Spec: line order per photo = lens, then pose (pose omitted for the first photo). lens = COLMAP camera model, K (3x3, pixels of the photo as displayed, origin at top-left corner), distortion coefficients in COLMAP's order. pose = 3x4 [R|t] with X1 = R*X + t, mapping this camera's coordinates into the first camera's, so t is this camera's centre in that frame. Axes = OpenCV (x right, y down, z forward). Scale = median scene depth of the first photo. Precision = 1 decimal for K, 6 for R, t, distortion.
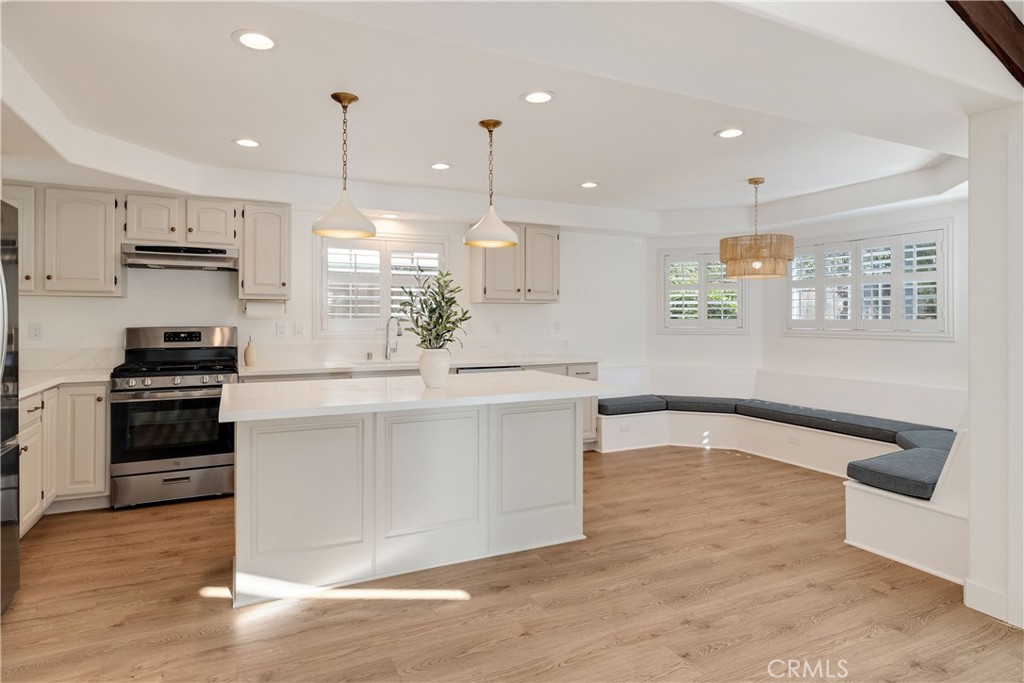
lens RADIAL K [[572.8, 0, 506.6], [0, 572.8, 311.5], [0, 0, 1]] dist [-0.000681, -0.000272]
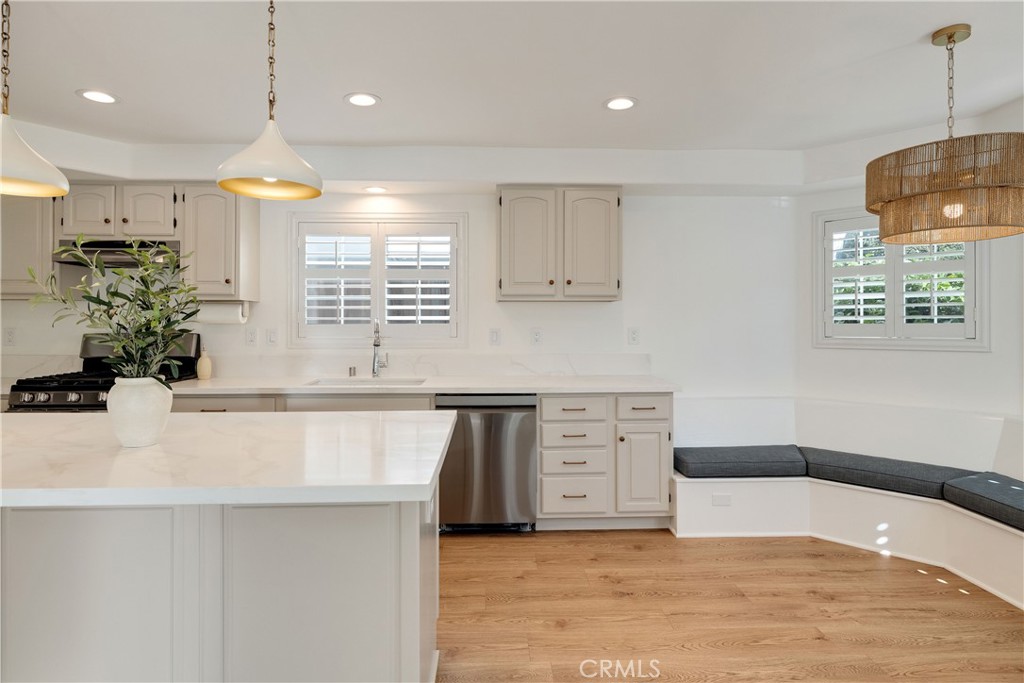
lens RADIAL K [[557.0, 0, 509.1], [0, 557.0, 317.8], [0, 0, 1]] dist [0.000359, -0.000194]
pose [[0.914577, -0.004632, -0.404385, 0.311917], [0.005765, 0.999982, 0.001585, 0.005780], [0.404371, -0.003780, 0.914587, 0.465372]]
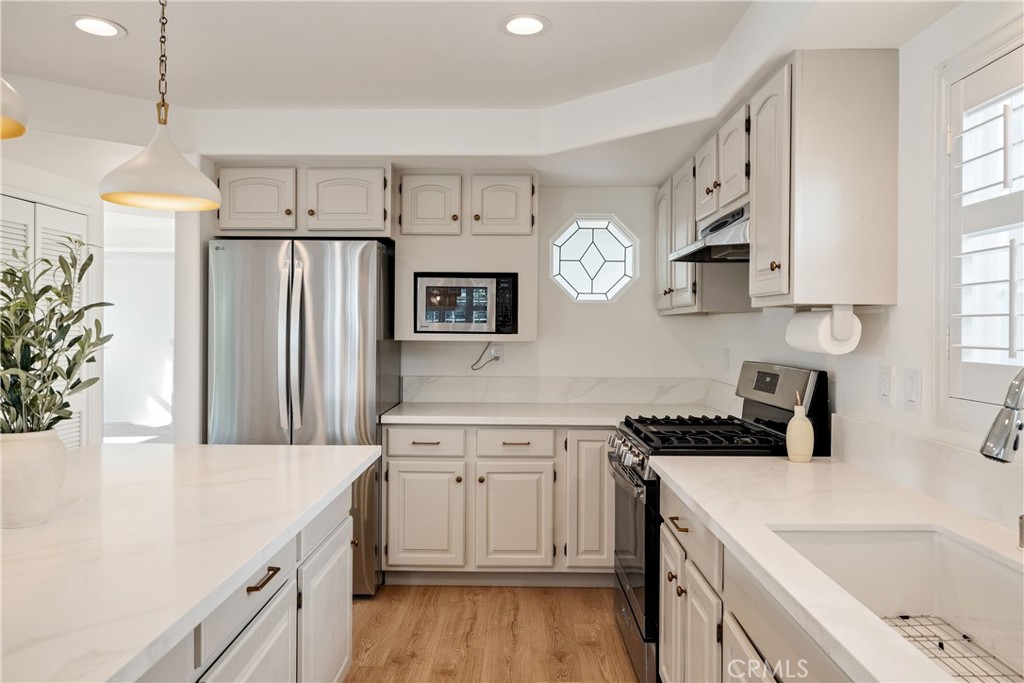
lens RADIAL K [[692.9, 0, 512.0], [0, 692.9, 341.5], [0, 0, 1]] dist [0.002160, 0.000279]
pose [[-0.444184, 0.010605, -0.895873, 0.117379], [0.000384, 0.999932, 0.011647, -0.002815], [0.895936, 0.004830, -0.444158, 1.111009]]
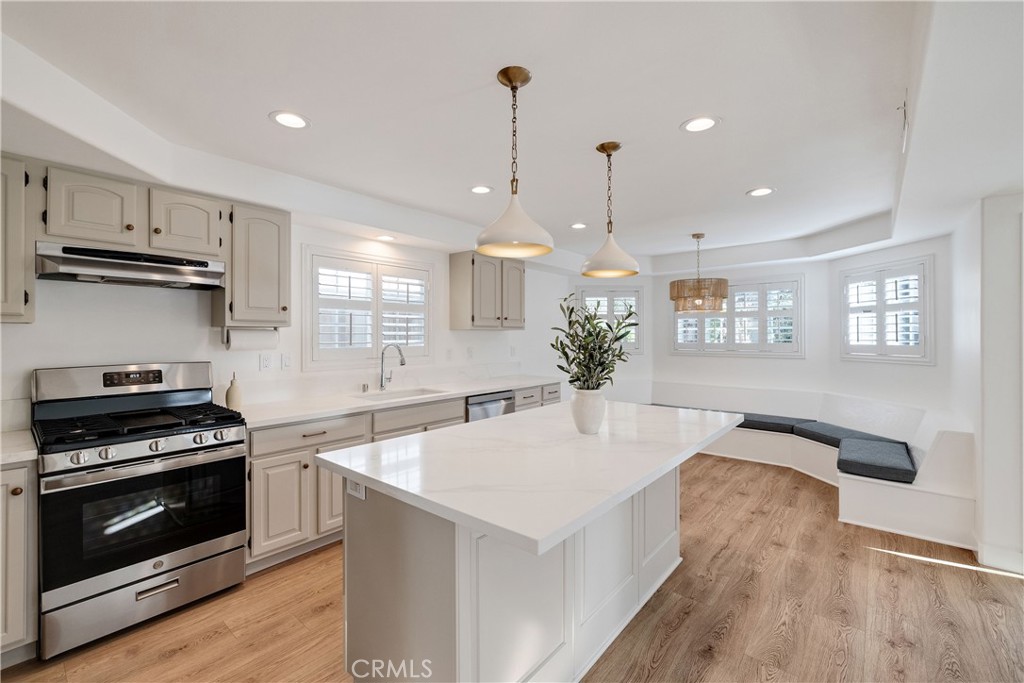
lens RADIAL K [[432.2, 0, 512.0], [0, 432.2, 331.0], [0, 0, 1]] dist [0.000907, -0.000006]
pose [[0.912692, 0.001637, 0.408644, -0.365071], [-0.001688, 0.999999, -0.000236, -0.016490], [-0.408644, -0.000475, 0.912694, 0.317225]]
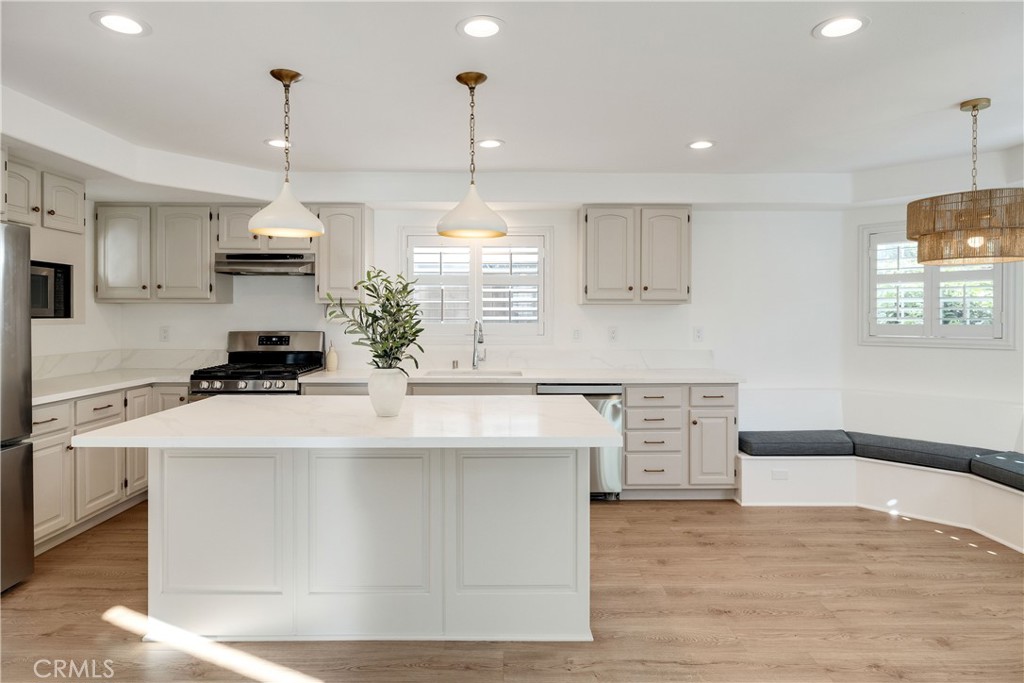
lens RADIAL K [[586.2, 0, 506.3], [0, 586.2, 313.9], [0, 0, 1]] dist [0.000434, -0.000640]
pose [[0.902220, 0.000266, -0.431276, 0.277055], [0.004824, 0.999931, 0.010708, -0.013843], [0.431249, -0.011741, 0.902156, 0.235512]]
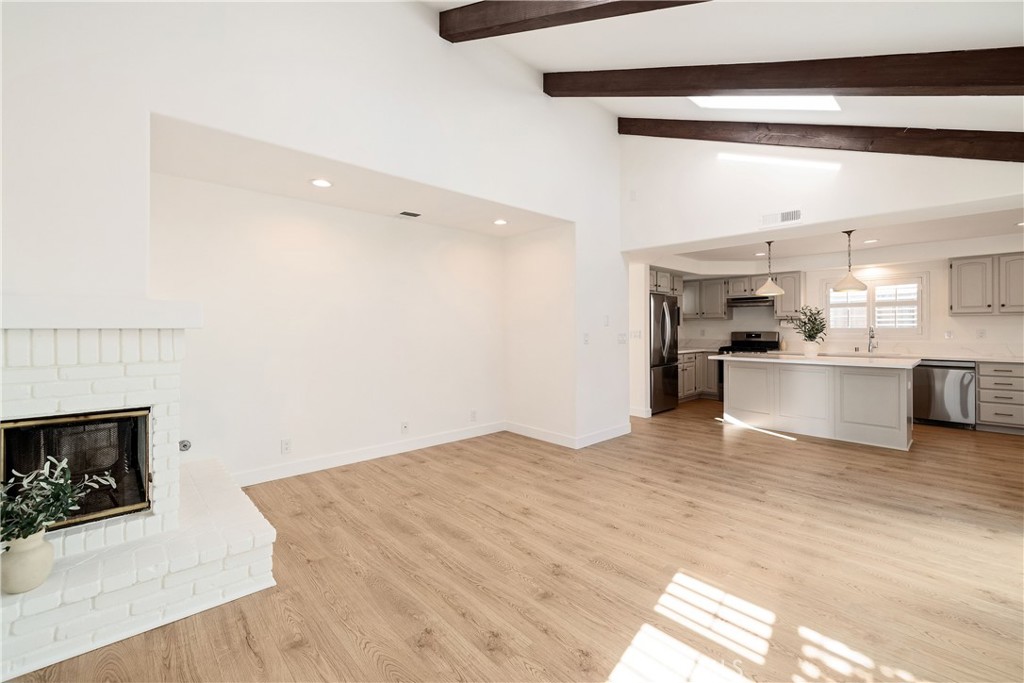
lens RADIAL K [[432.2, 0, 512.0], [0, 432.2, 331.0], [0, 0, 1]] dist [0.000907, -0.000006]
pose [[0.293935, 0.003068, -0.955820, 0.829893], [0.016151, 0.999836, 0.008176, -0.005958], [0.955689, -0.017841, 0.293838, -0.443969]]
